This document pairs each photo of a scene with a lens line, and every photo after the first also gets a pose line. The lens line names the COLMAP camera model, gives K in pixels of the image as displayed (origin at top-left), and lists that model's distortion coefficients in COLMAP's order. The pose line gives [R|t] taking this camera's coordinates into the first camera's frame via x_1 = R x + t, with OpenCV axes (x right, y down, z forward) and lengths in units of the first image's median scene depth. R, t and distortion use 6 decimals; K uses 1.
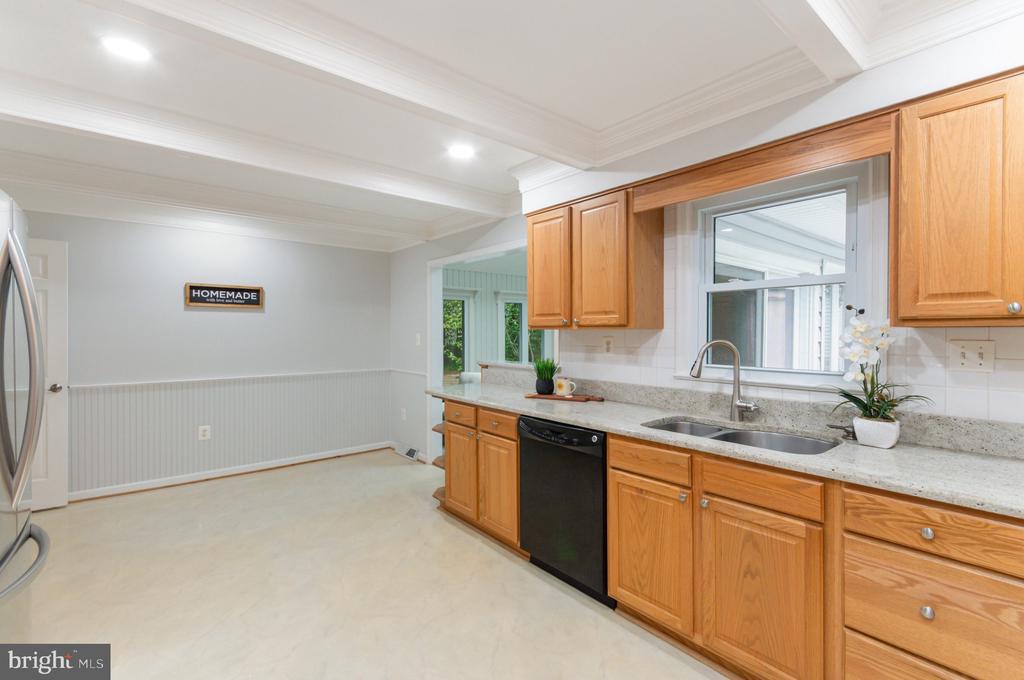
lens RADIAL K [[462.8, 0, 509.5], [0, 462.8, 333.0], [0, 0, 1]] dist [0.006859, -0.000002]
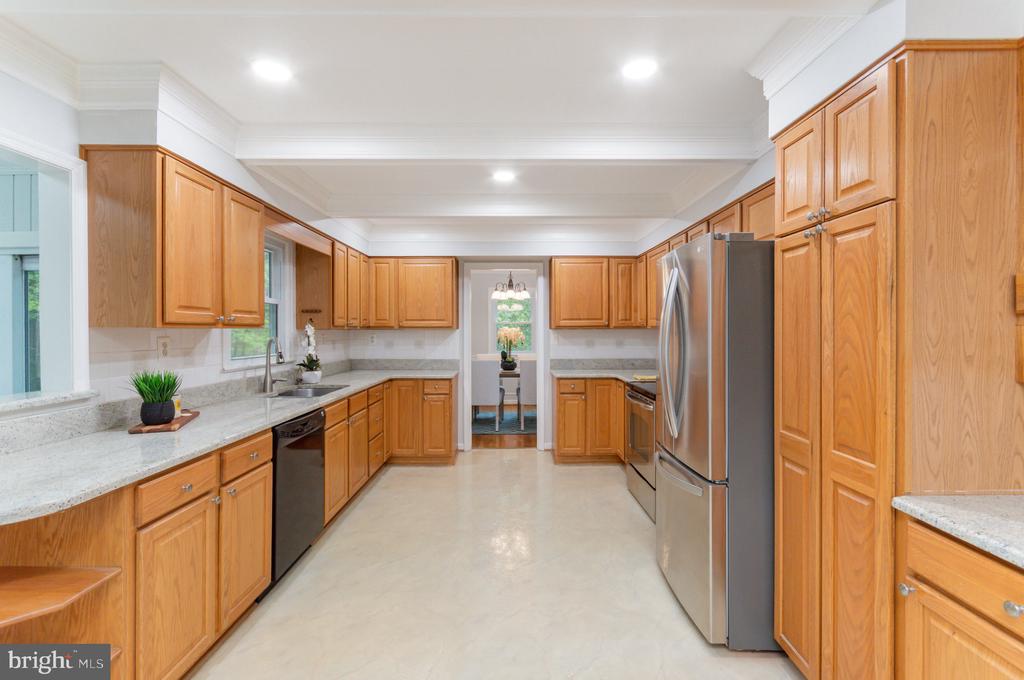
lens RADIAL K [[462.8, 0, 512.7], [0, 462.8, 332.7], [0, 0, 1]] dist [0.006859, -0.000002]
pose [[-0.776920, 0.001656, 0.629597, -0.845213], [0.006489, 0.999964, 0.005378, -0.000392], [-0.629565, 0.008264, -0.776904, 1.356327]]
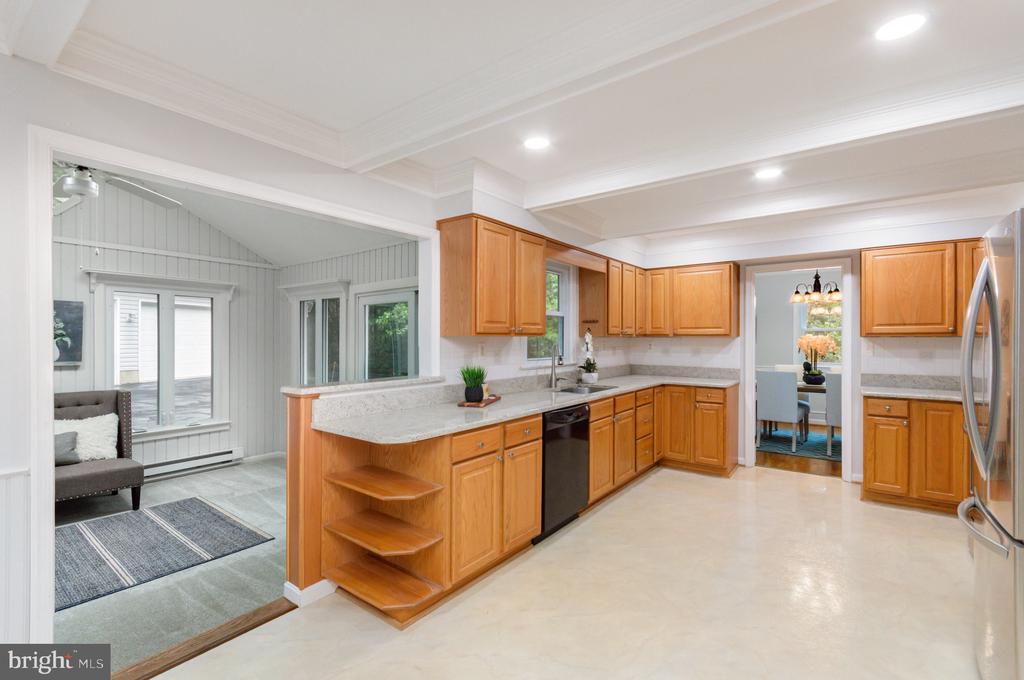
lens RADIAL K [[462.8, 0, 513.1], [0, 462.8, 339.3], [0, 0, 1]] dist [0.006859, -0.000002]
pose [[-0.239790, 0.000525, 0.970825, -1.016409], [0.003983, 0.999992, 0.000443, -0.001177], [-0.970816, 0.003973, -0.239791, 1.306963]]
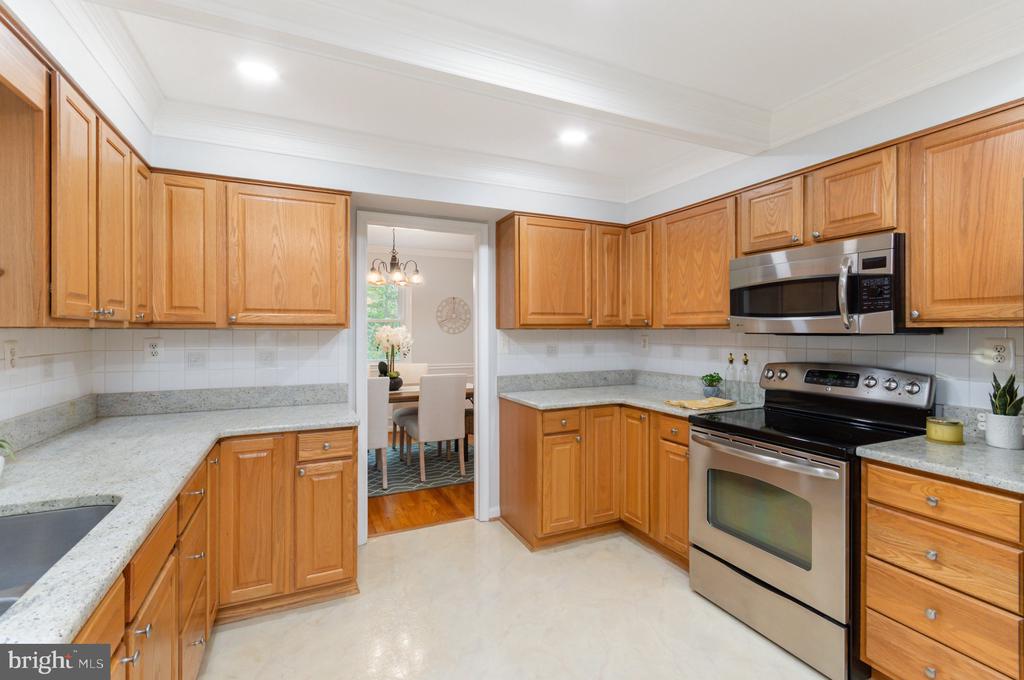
lens RADIAL K [[462.8, 0, 516.8], [0, 462.8, 330.5], [0, 0, 1]] dist [0.006859, -0.000002]
pose [[-0.969335, 0.003867, 0.245712, -0.110631], [0.004532, 0.999987, 0.002141, -0.002452], [-0.245701, 0.003188, -0.969340, 0.948785]]
